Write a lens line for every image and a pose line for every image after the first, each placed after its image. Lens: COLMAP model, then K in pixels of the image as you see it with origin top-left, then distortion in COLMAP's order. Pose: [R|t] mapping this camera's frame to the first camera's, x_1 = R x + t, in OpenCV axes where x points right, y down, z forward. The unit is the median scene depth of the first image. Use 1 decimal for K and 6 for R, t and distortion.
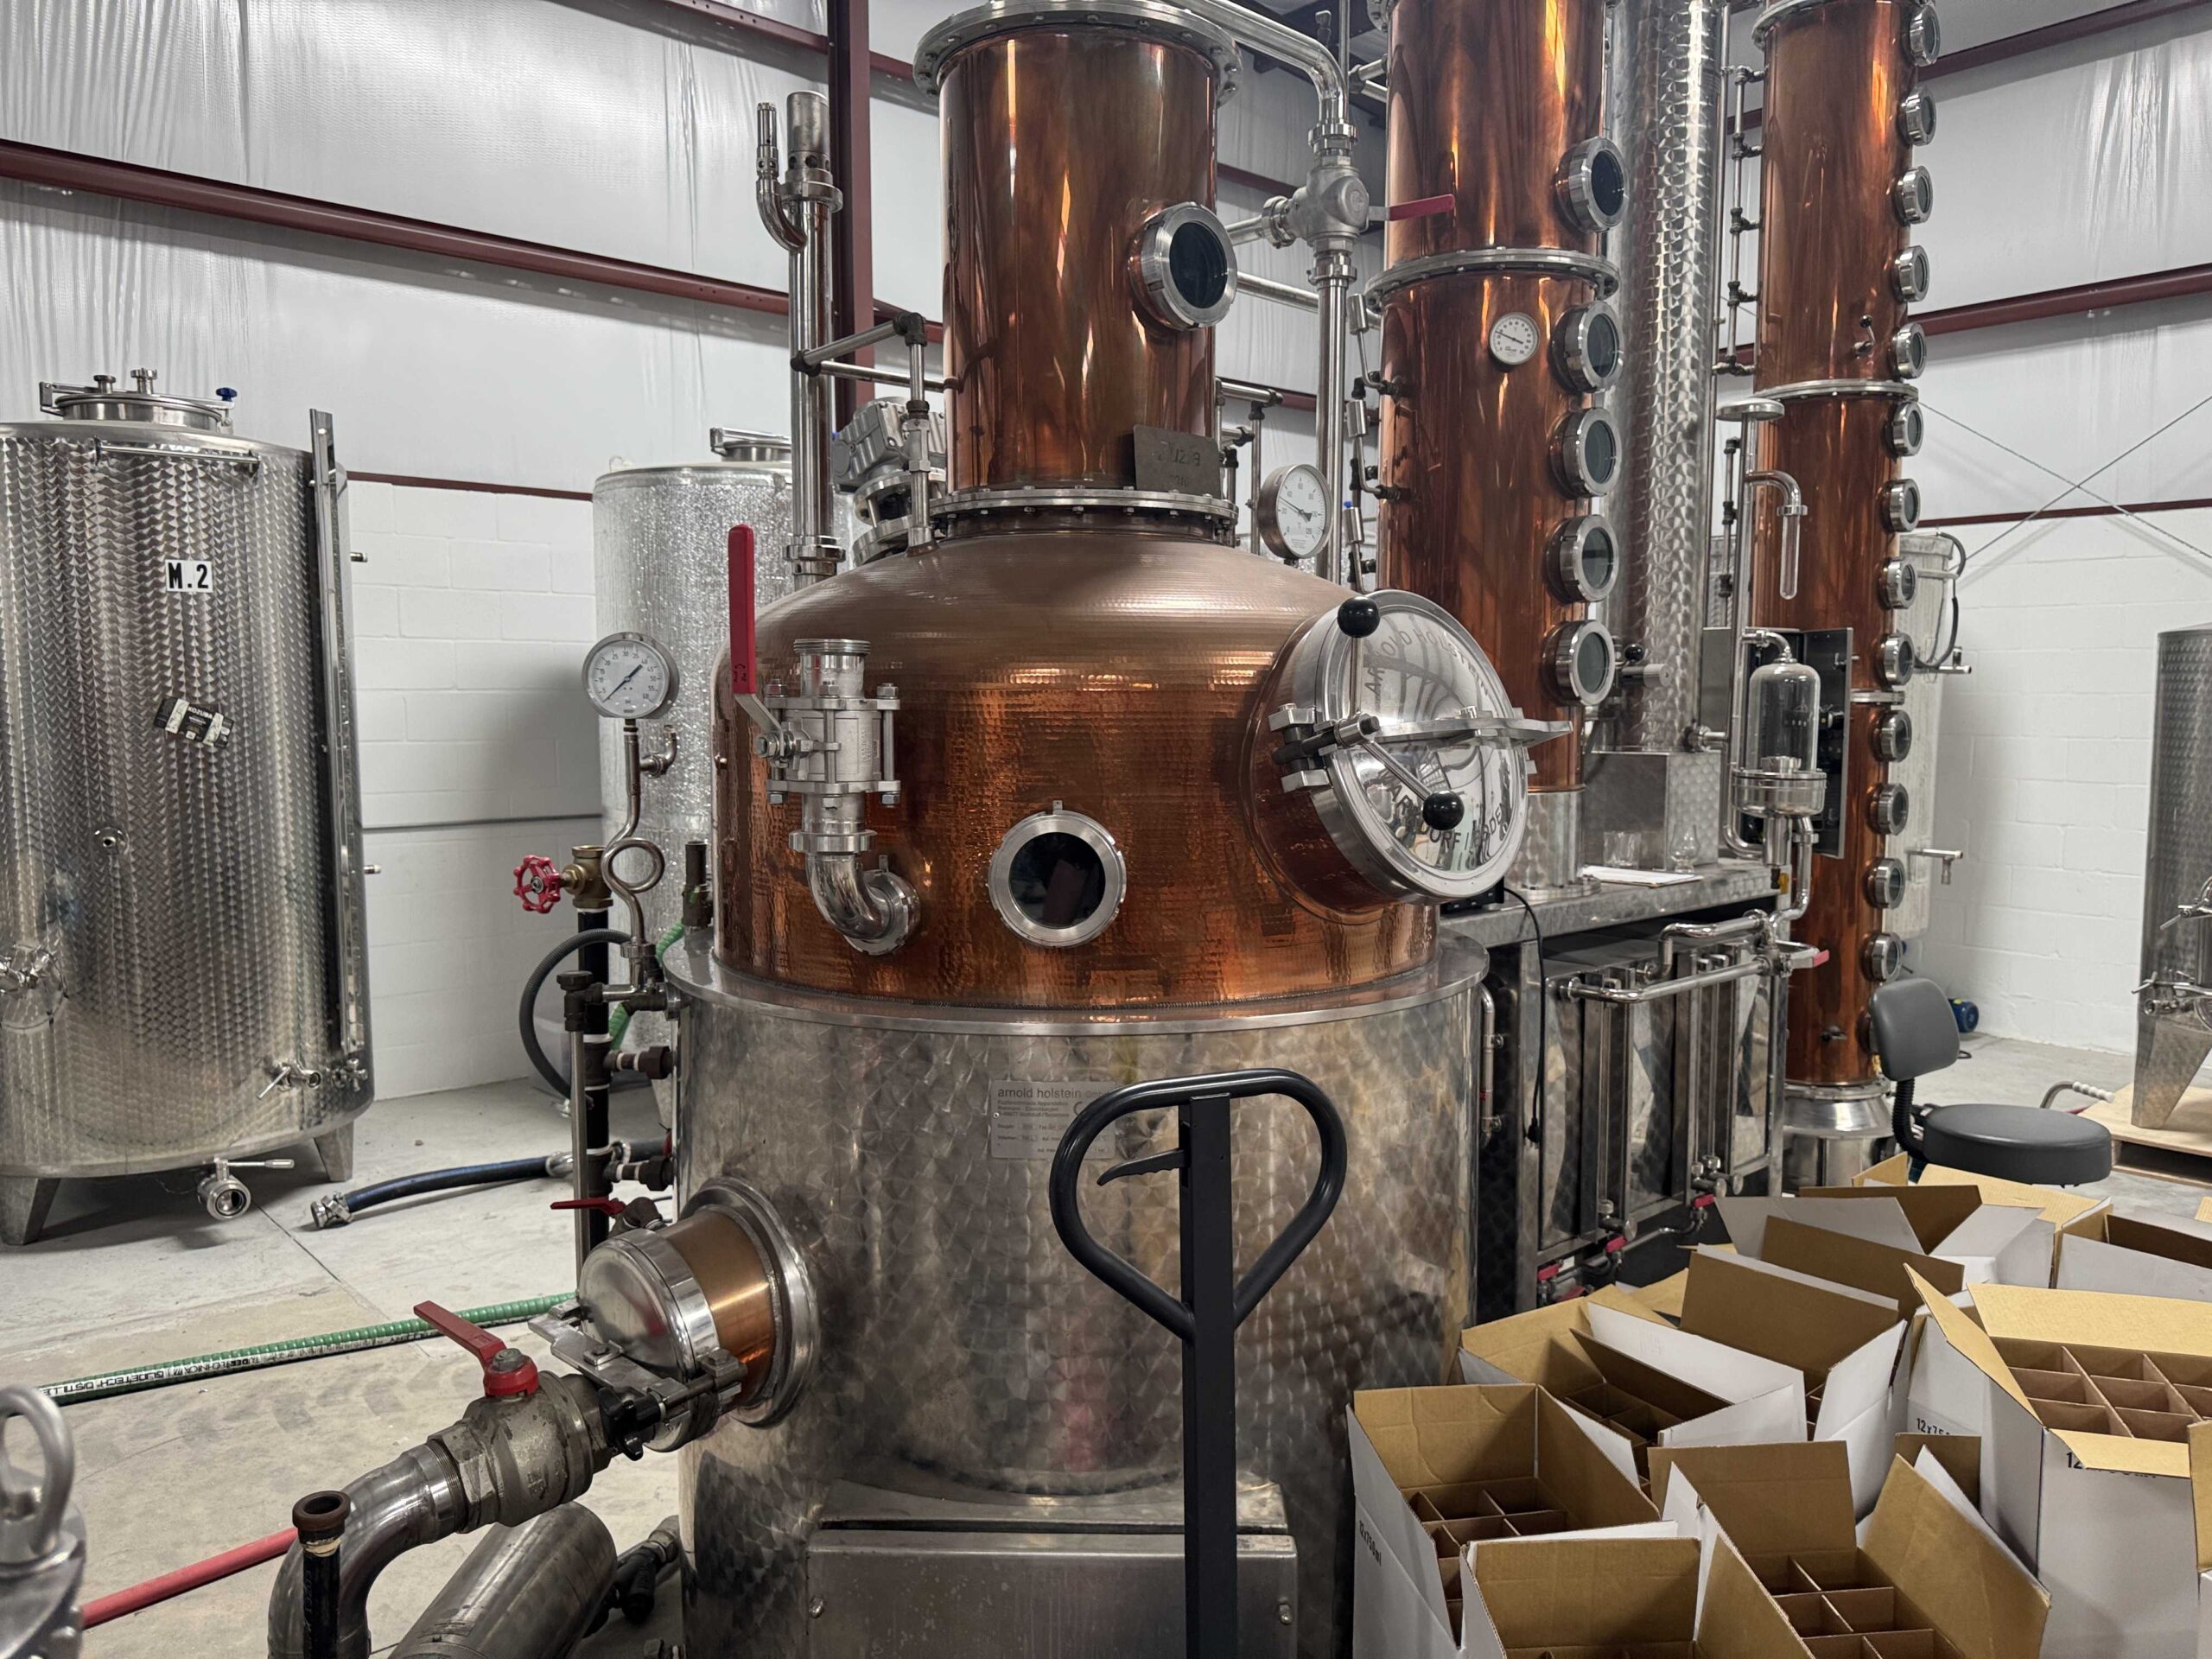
lens RADIAL K [[1577.2, 0, 1111.8], [0, 1577.2, 825.1], [0, 0, 1]] dist [0.020721, -0.041942]
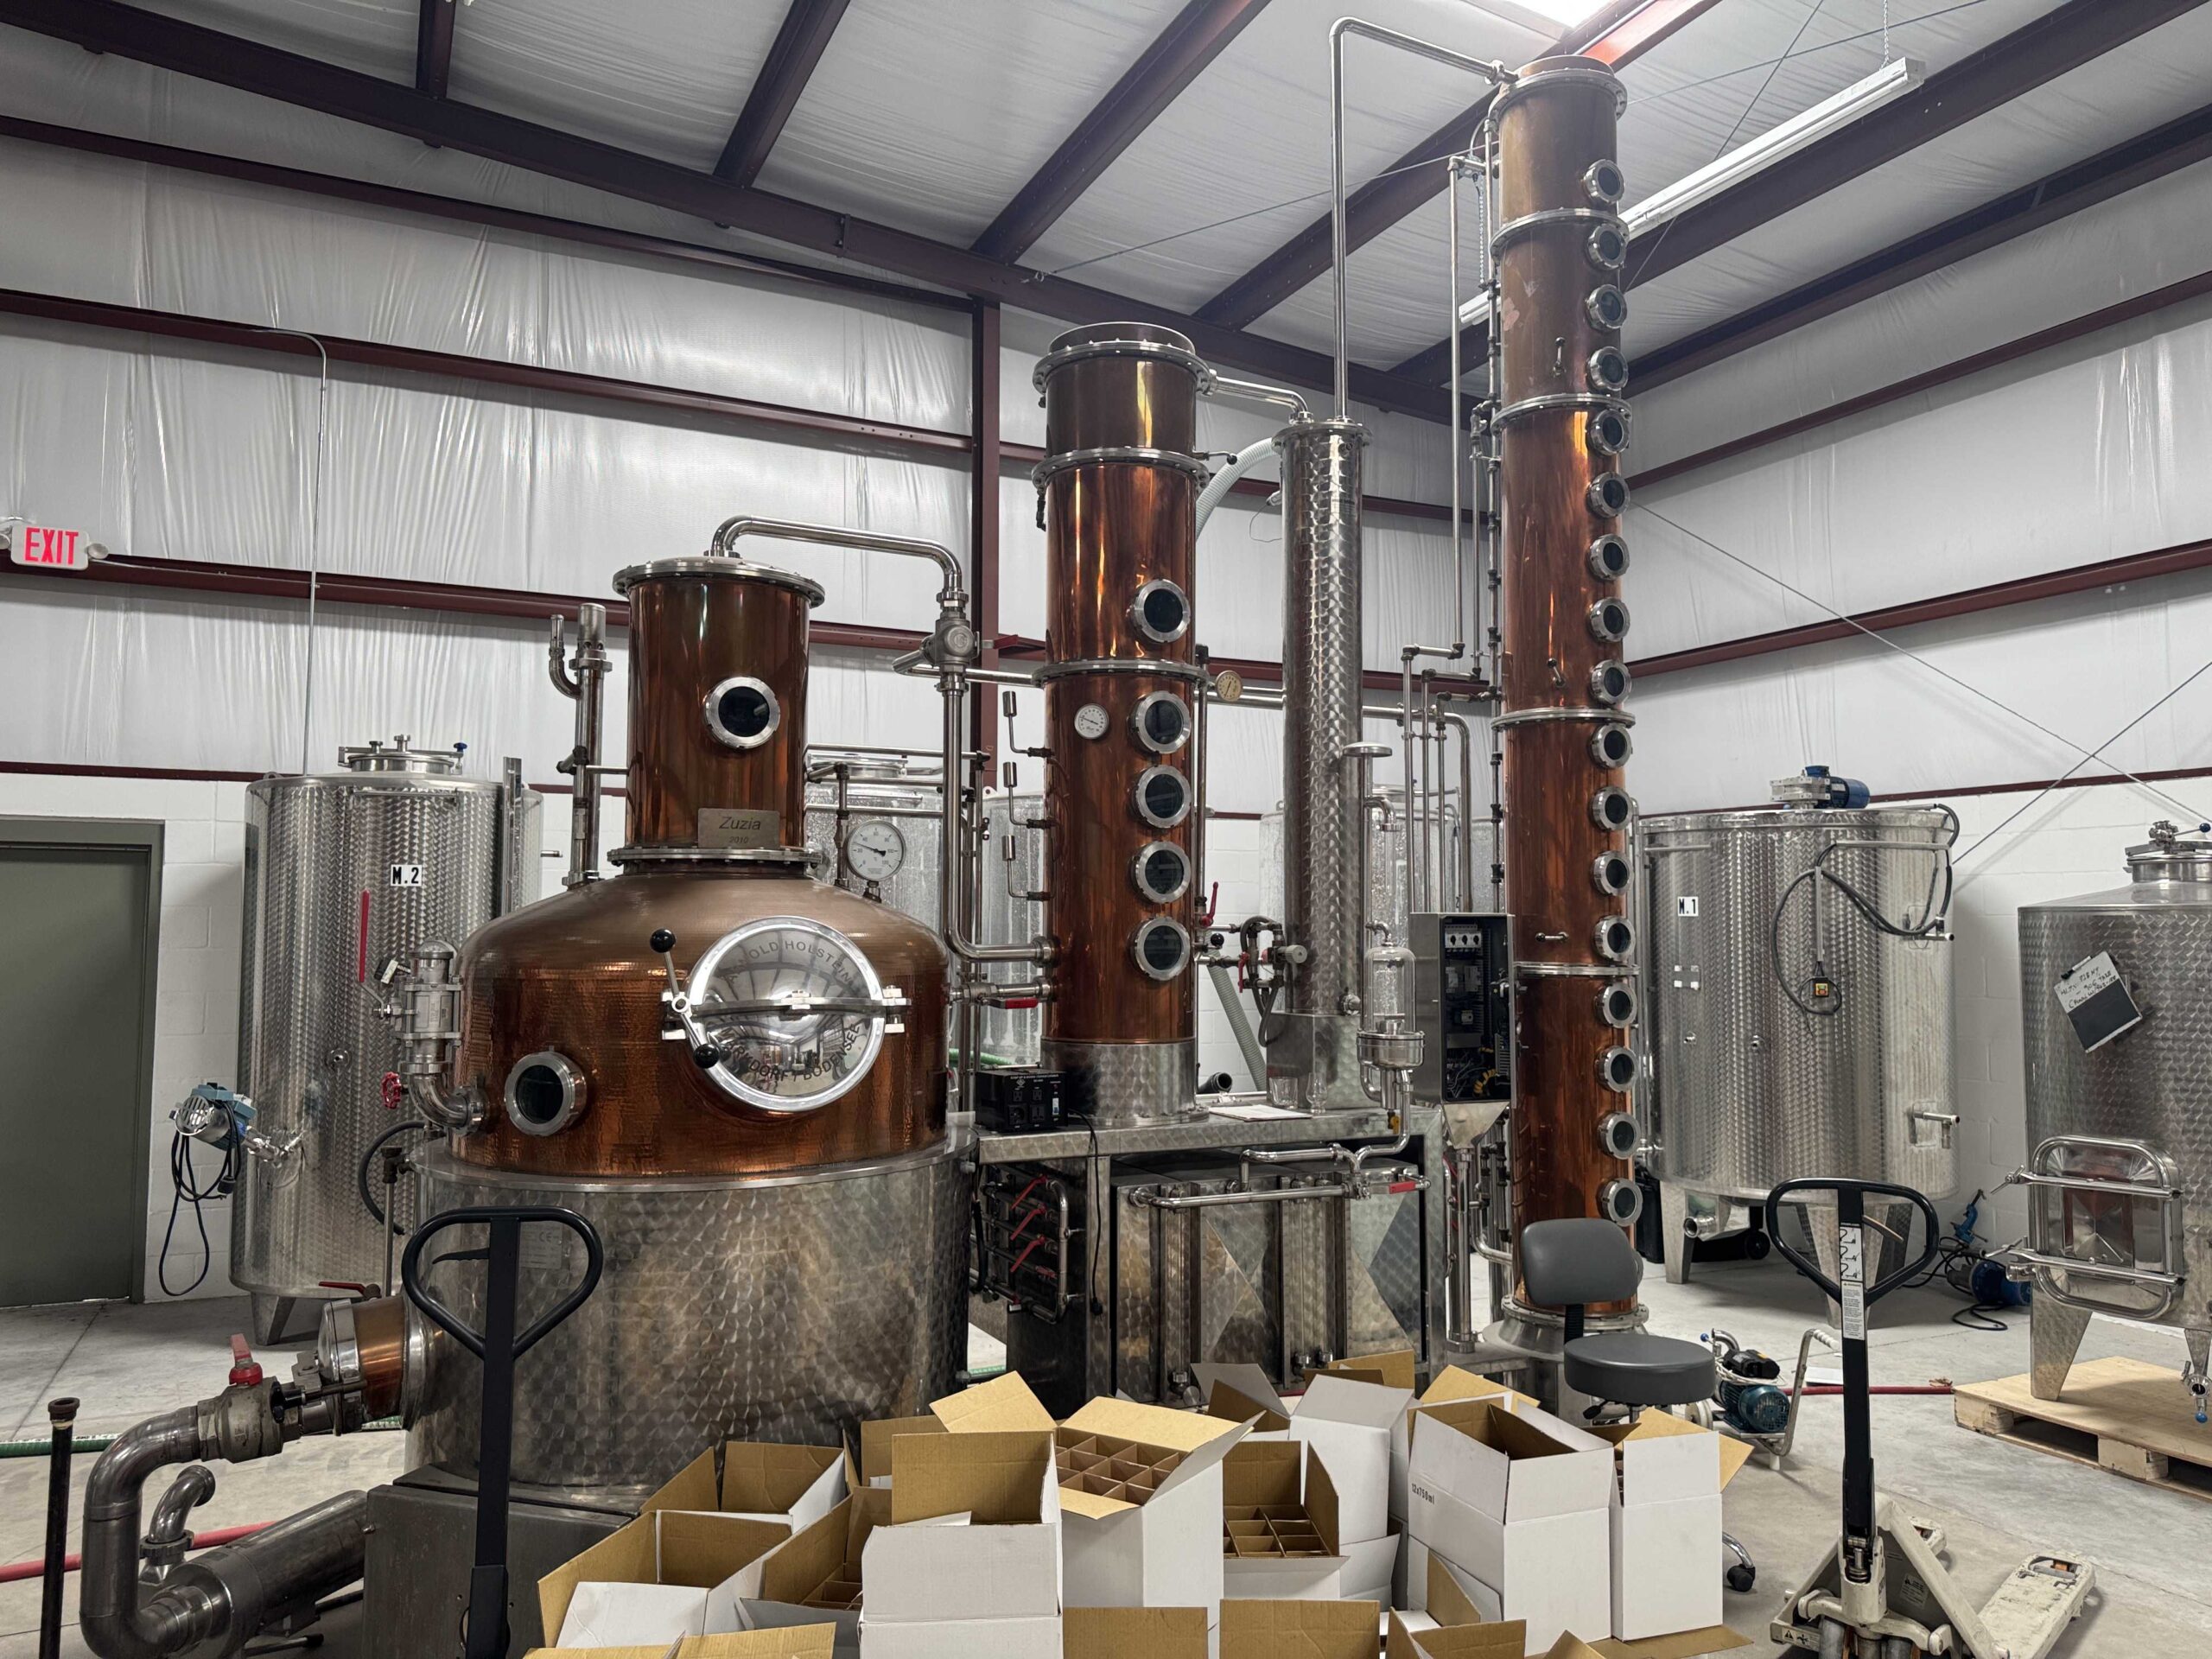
lens RADIAL K [[1577.2, 0, 1167.7], [0, 1577.2, 821.5], [0, 0, 1]] dist [0.020721, -0.041942]
pose [[0.964670, -0.015770, -0.262990, 0.467793], [-0.024061, 0.988762, -0.147548, -0.008961], [0.262362, 0.148663, 0.953449, -0.209805]]
